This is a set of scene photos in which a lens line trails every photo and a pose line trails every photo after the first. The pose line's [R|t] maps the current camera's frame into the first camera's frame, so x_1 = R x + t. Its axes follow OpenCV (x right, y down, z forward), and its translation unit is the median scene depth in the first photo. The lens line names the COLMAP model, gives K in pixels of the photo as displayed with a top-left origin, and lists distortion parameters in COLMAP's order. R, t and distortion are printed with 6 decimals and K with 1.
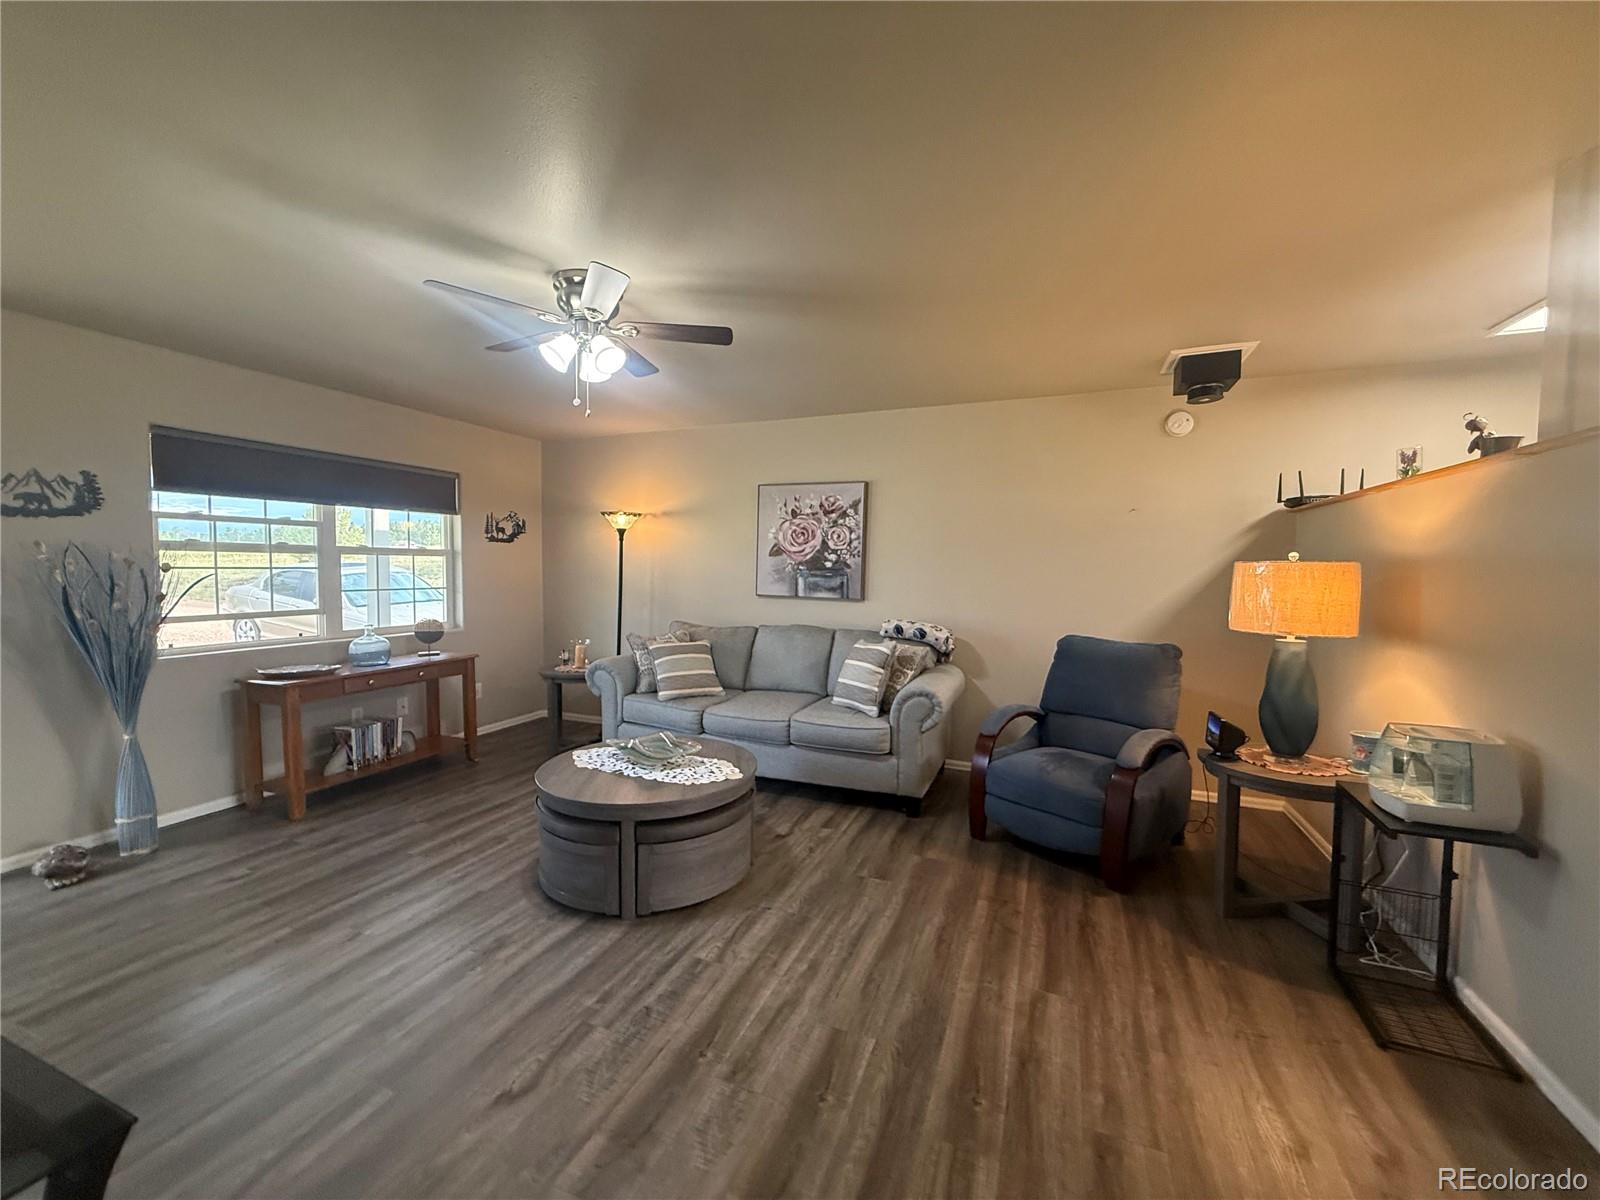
lens RADIAL K [[635.5, 0, 798.0], [0, 635.5, 604.4], [0, 0, 1]] dist [0.000950, 0.000406]
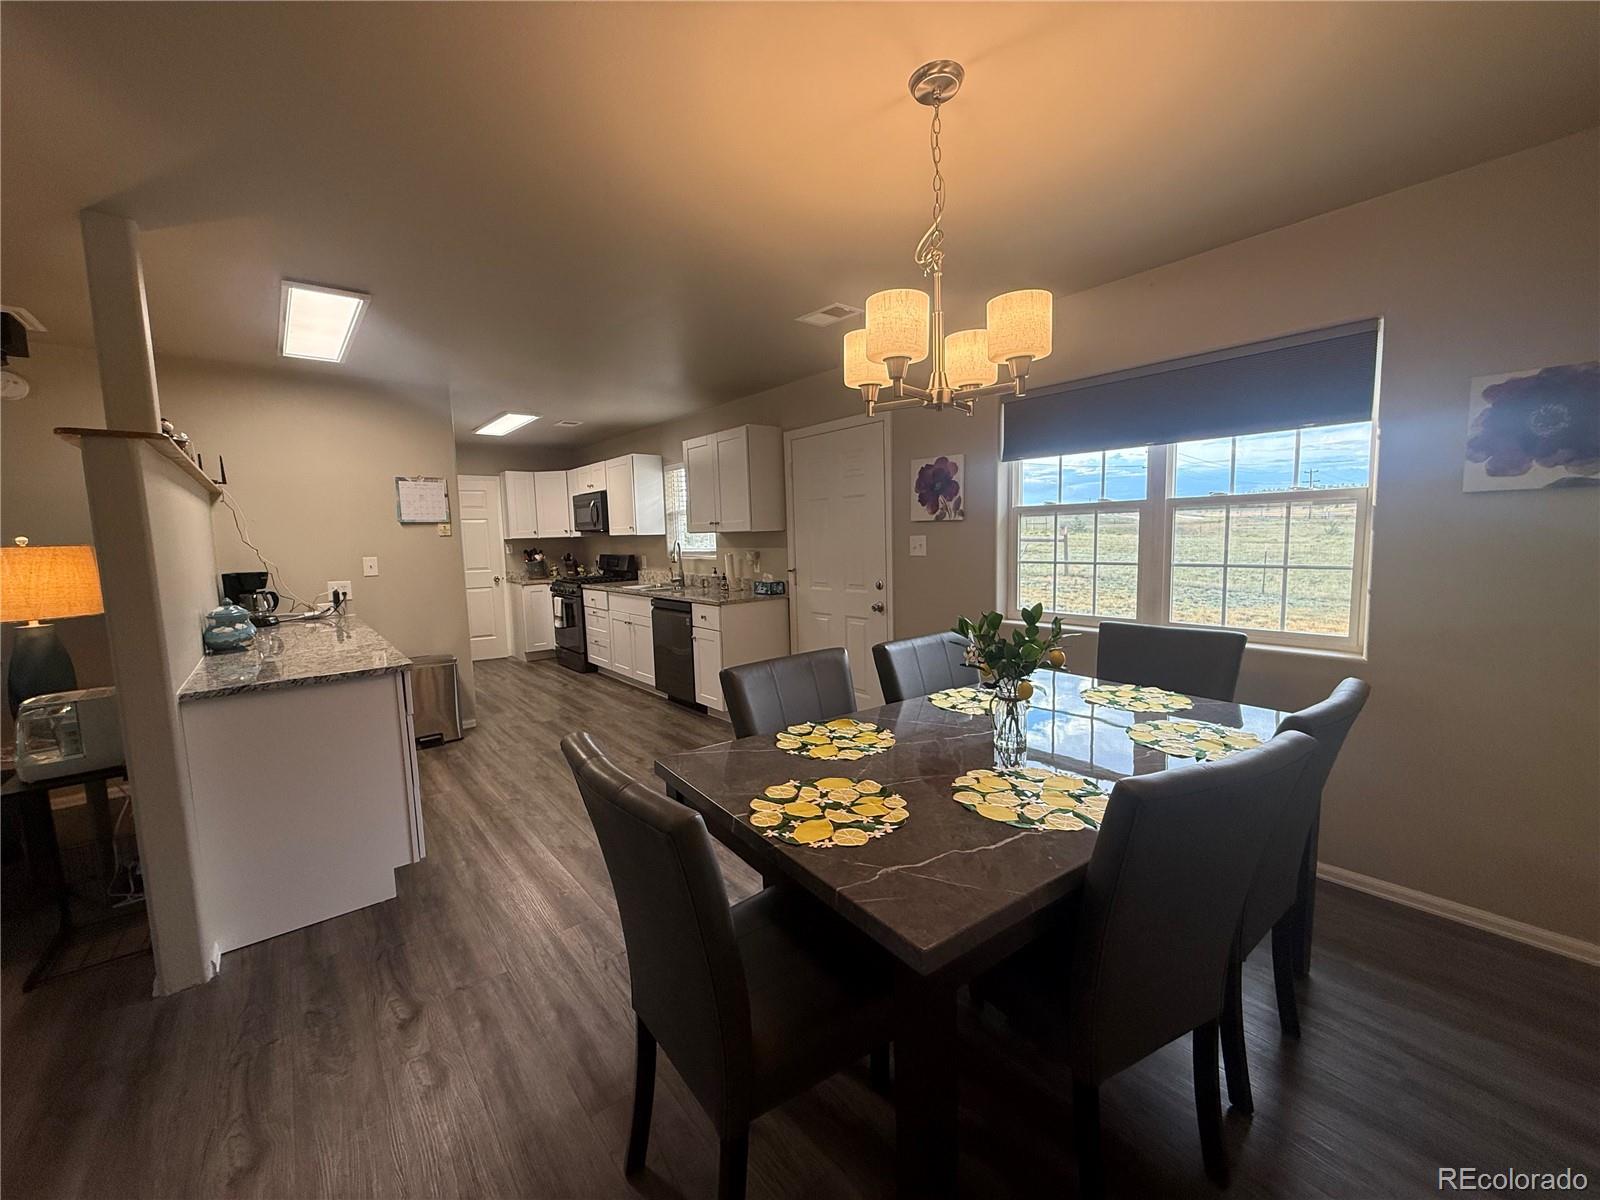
lens RADIAL K [[635.5, 0, 793.0], [0, 635.5, 600.0], [0, 0, 1]] dist [0.000950, 0.000406]
pose [[0.476308, -0.116804, 0.871486, 0.294798], [0.084965, 0.992613, 0.086601, 0.019040], [-0.875164, 0.032797, 0.482714, -0.313239]]
